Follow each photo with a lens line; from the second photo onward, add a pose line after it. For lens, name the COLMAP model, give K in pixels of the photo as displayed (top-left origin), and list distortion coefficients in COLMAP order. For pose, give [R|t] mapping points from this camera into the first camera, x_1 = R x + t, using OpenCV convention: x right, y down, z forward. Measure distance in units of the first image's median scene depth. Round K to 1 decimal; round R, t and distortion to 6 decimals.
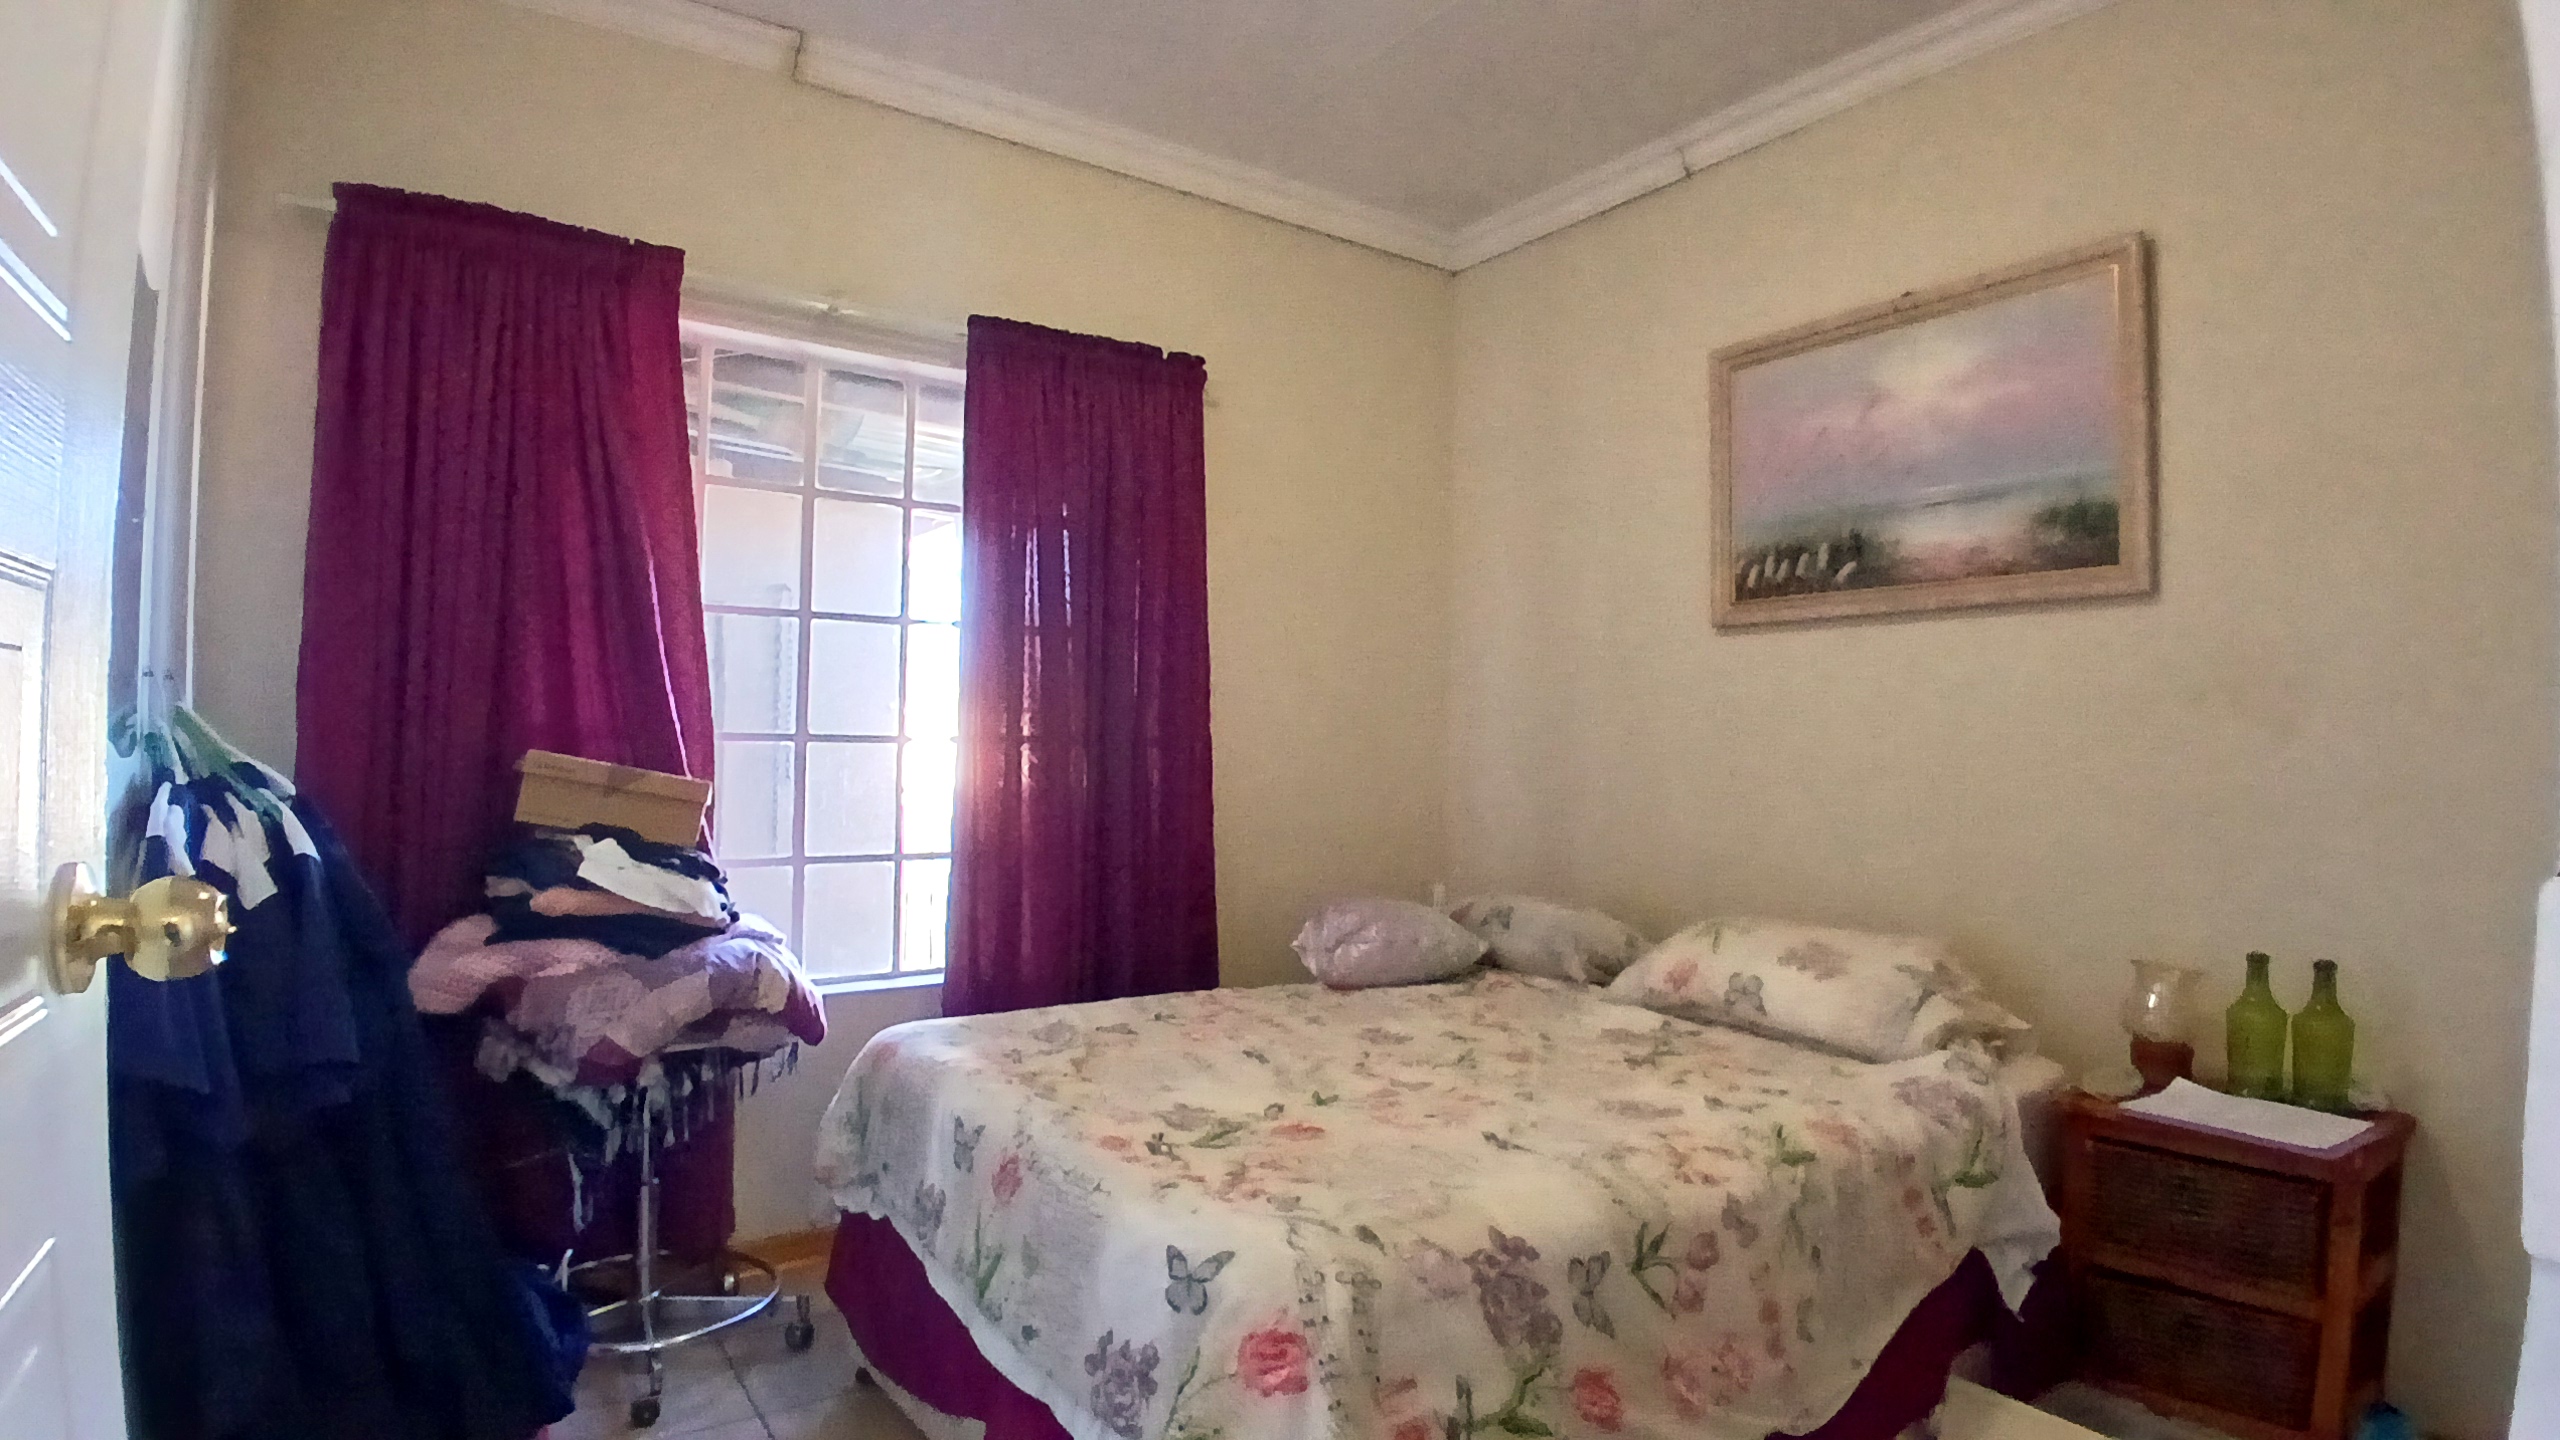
lens RADIAL K [[1288.9, 0, 1280.3], [0, 1288.9, 726.0], [0, 0, 1]] dist [0.018707, -0.060140]
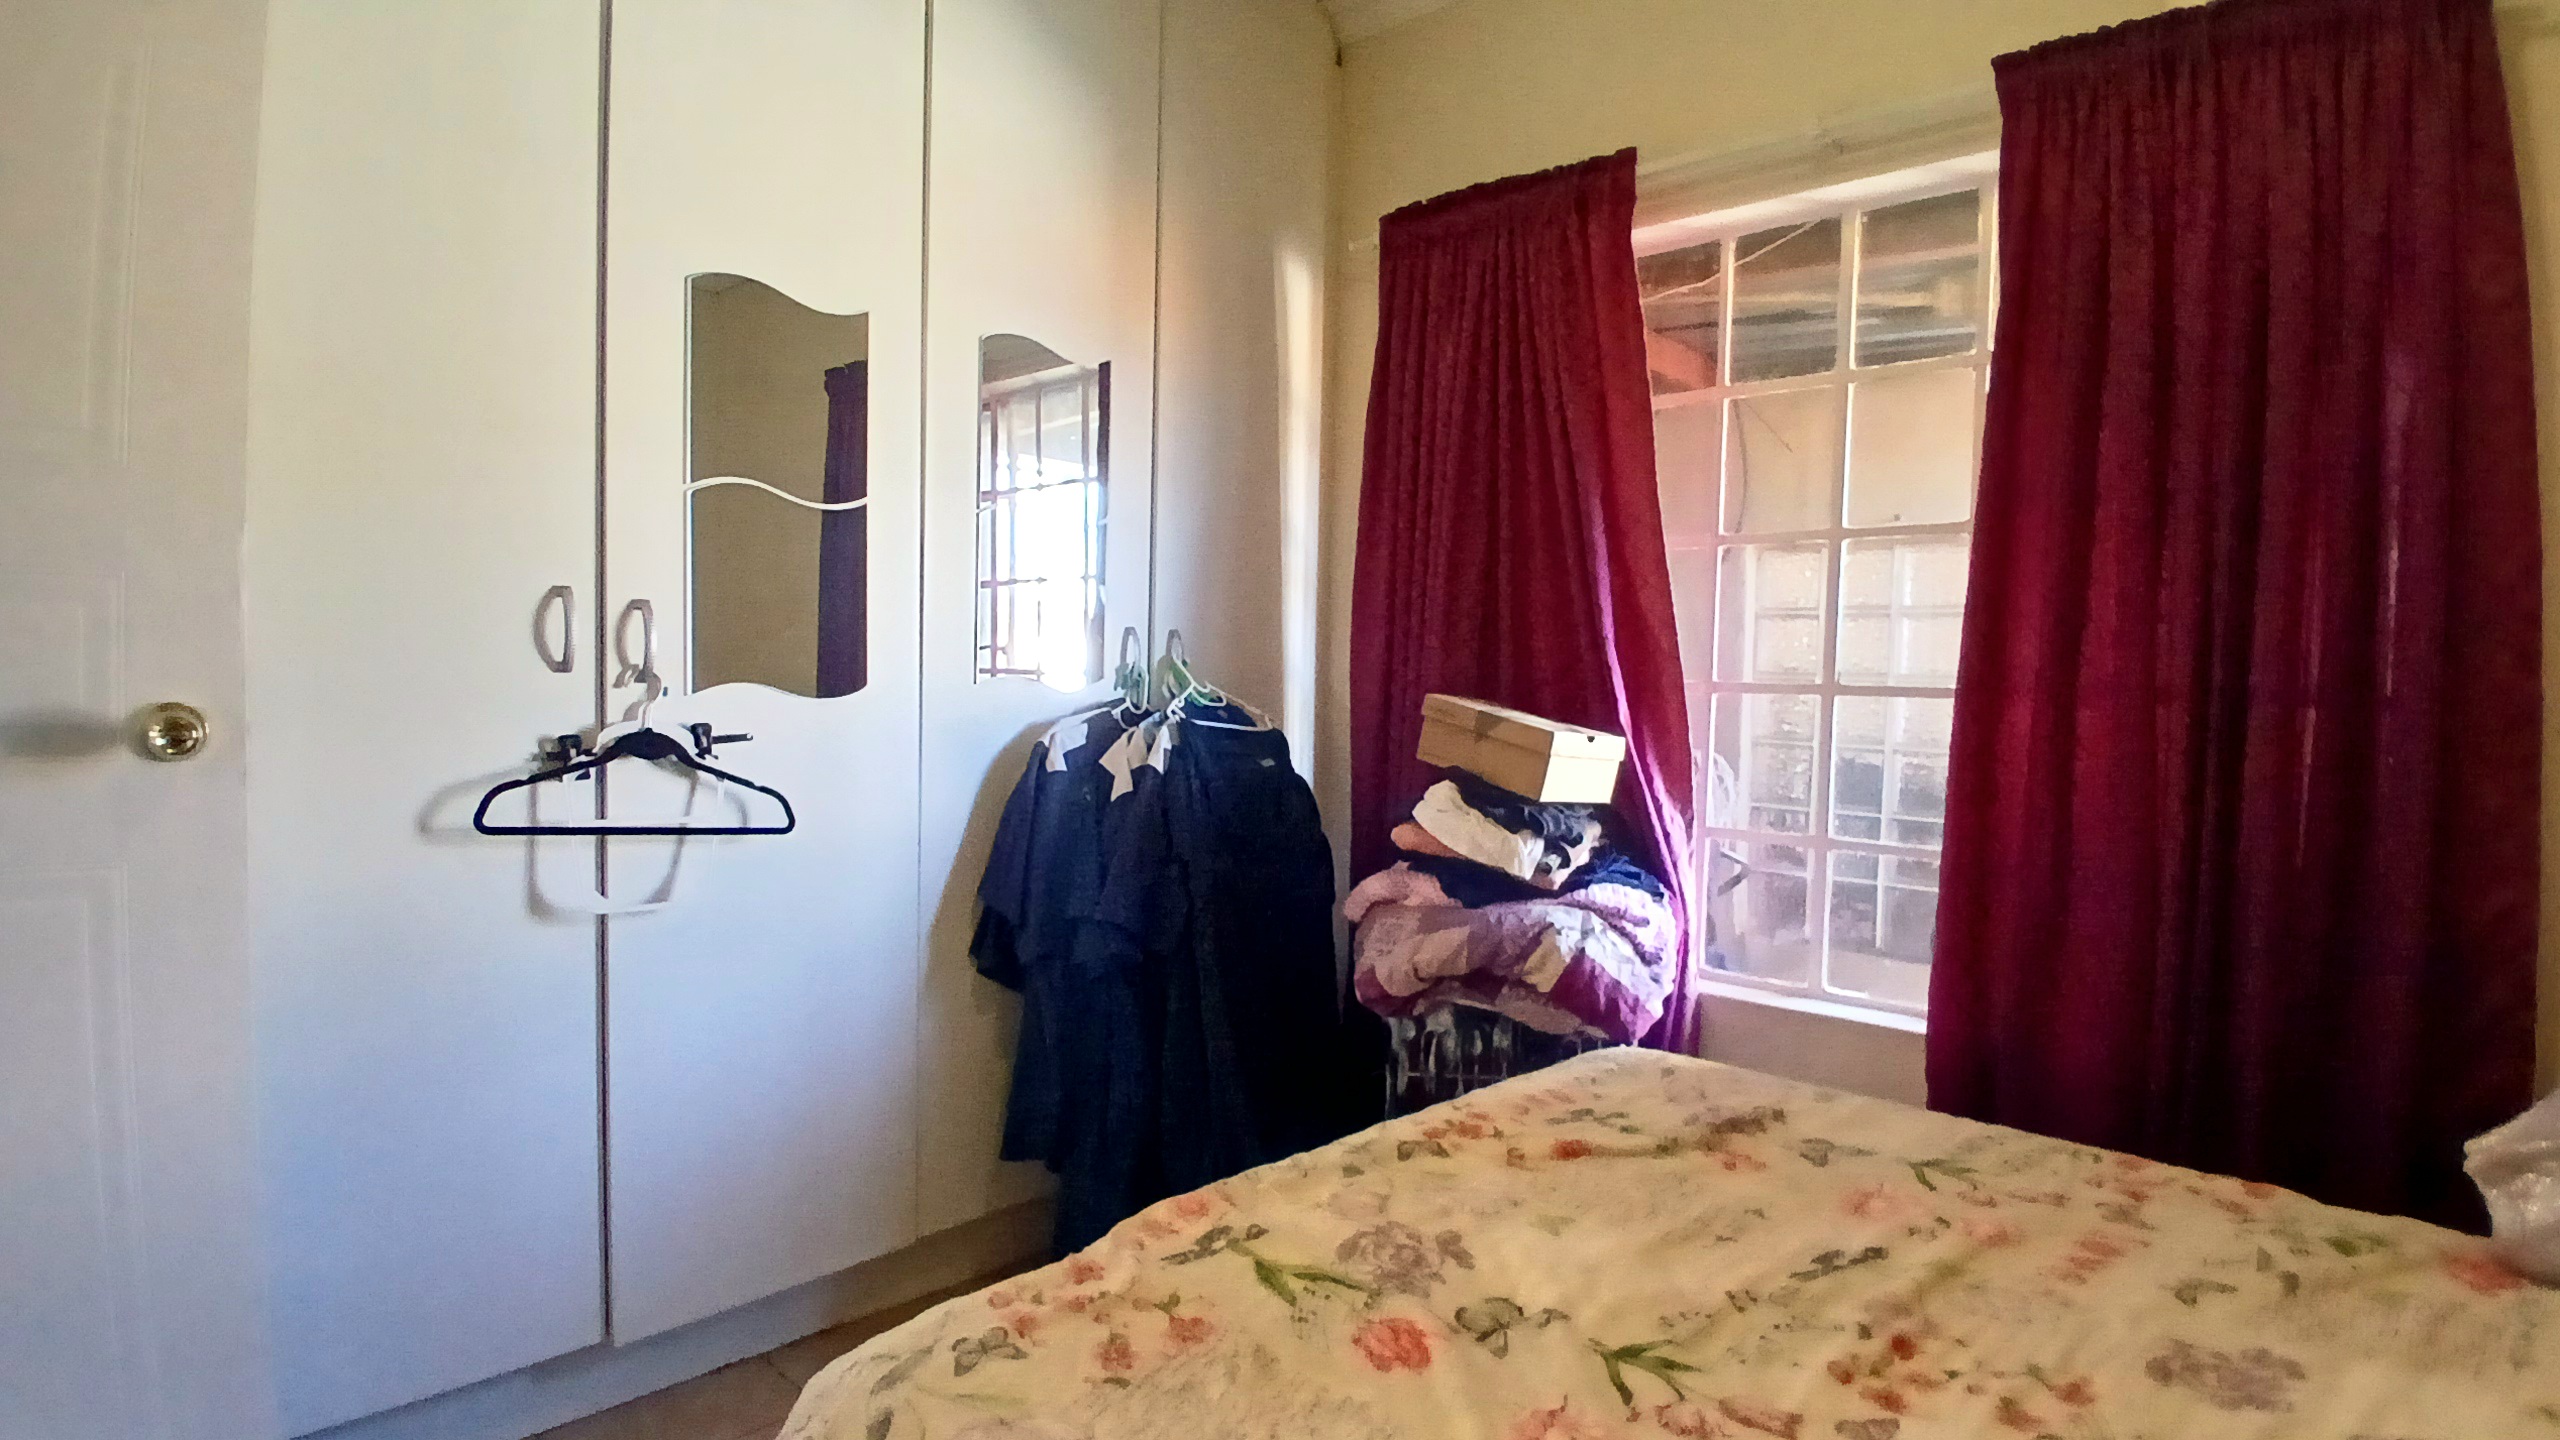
lens RADIAL K [[1288.9, 0, 1280.3], [0, 1288.9, 726.0], [0, 0, 1]] dist [0.018707, -0.060140]
pose [[0.225521, 0.025206, -0.973912, 0.435104], [-0.013645, 0.999649, 0.022713, 0.023164], [0.974143, 0.008167, 0.225786, 0.644136]]
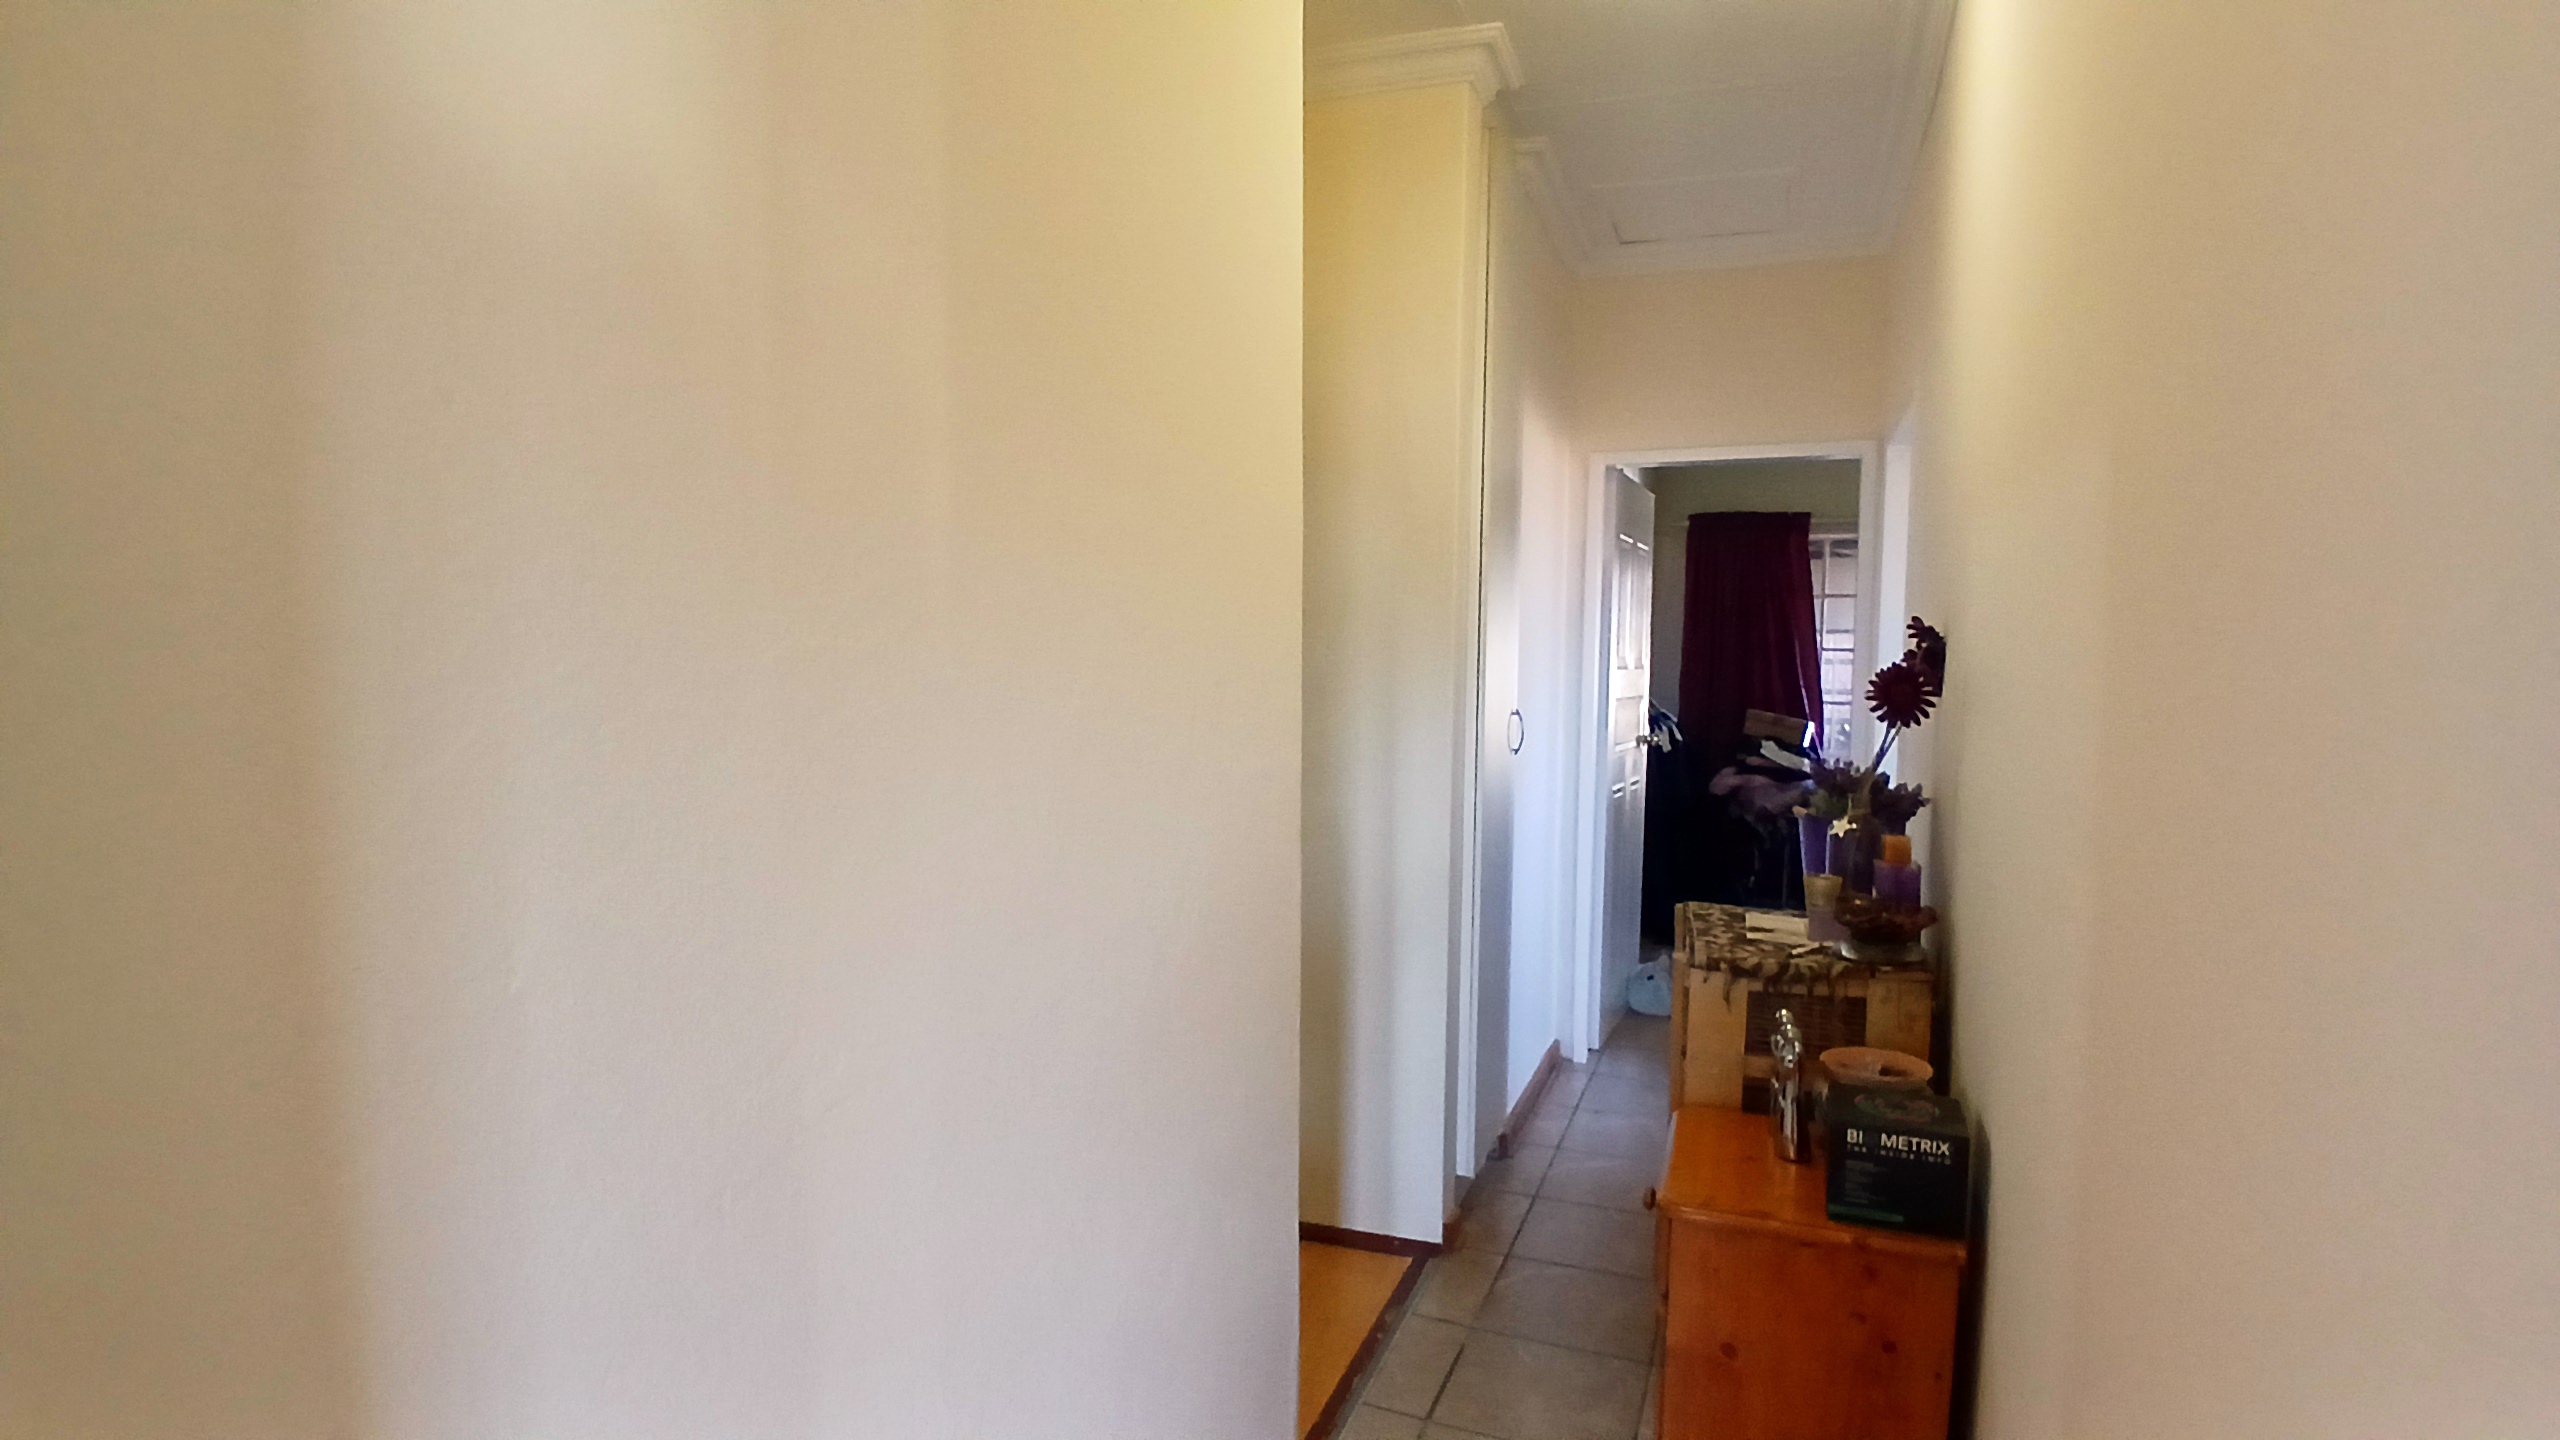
lens RADIAL K [[1288.9, 0, 1280.3], [0, 1288.9, 726.0], [0, 0, 1]] dist [0.018707, -0.060140]
pose [[0.567722, 0.035077, -0.822473, 1.212137], [0.006482, 0.998870, 0.047075, -0.086586], [0.823195, -0.032057, 0.566853, -1.514764]]
